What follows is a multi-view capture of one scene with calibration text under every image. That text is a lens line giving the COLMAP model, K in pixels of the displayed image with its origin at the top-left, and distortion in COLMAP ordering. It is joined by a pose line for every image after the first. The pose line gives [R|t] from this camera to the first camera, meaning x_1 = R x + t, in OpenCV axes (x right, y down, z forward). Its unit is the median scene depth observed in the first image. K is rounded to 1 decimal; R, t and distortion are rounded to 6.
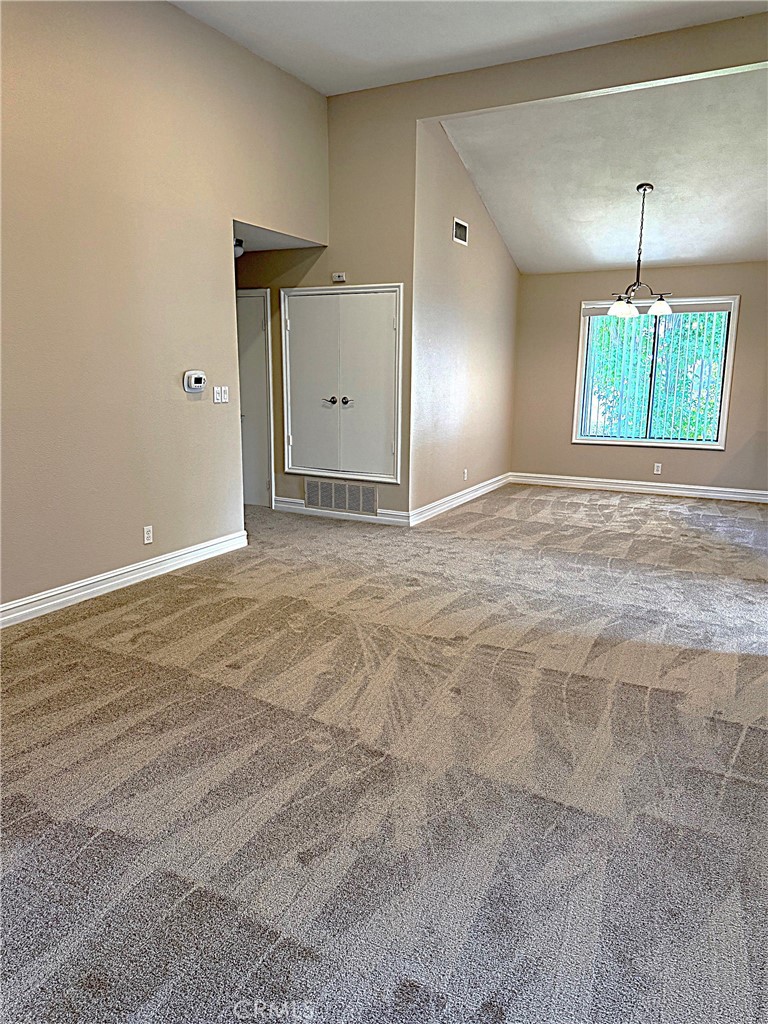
lens RADIAL K [[727.9, 0, 382.0], [0, 727.9, 519.2], [0, 0, 1]] dist [0.014672, -0.011729]
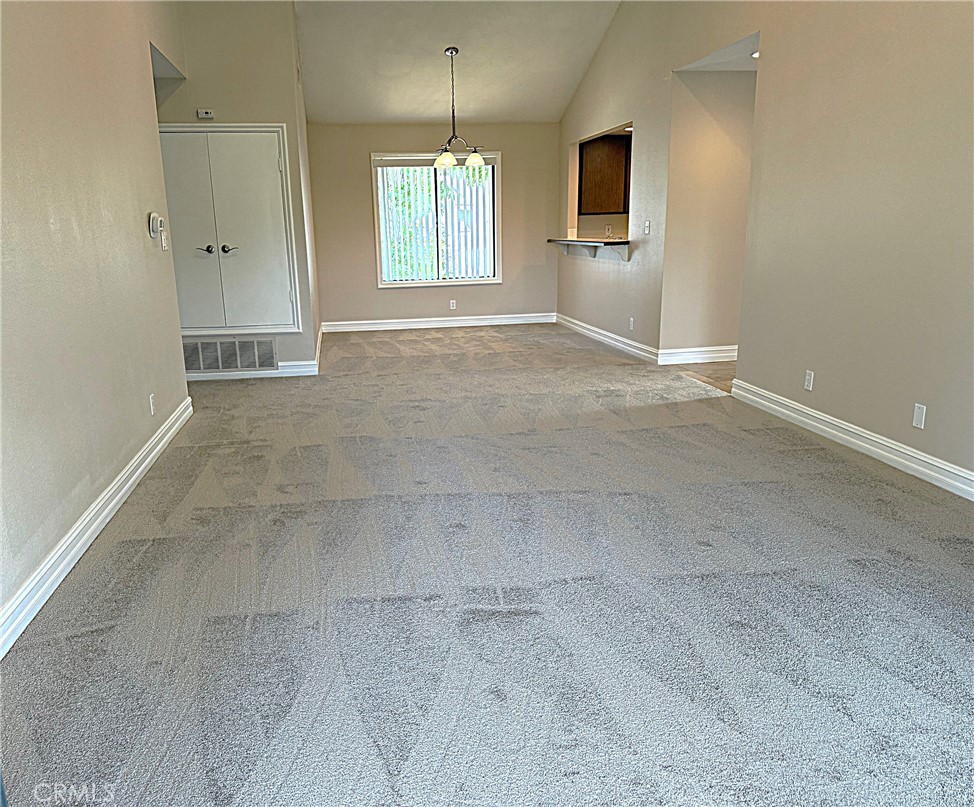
lens RADIAL K [[770.4, 0, 488.5], [0, 770.4, 402.1], [0, 0, 1]] dist [0.062573, -0.016238]
pose [[0.778880, -0.162654, 0.605714, -0.504791], [0.157499, 0.985563, 0.062129, 0.021644], [-0.607074, 0.047008, 0.793253, 0.034374]]
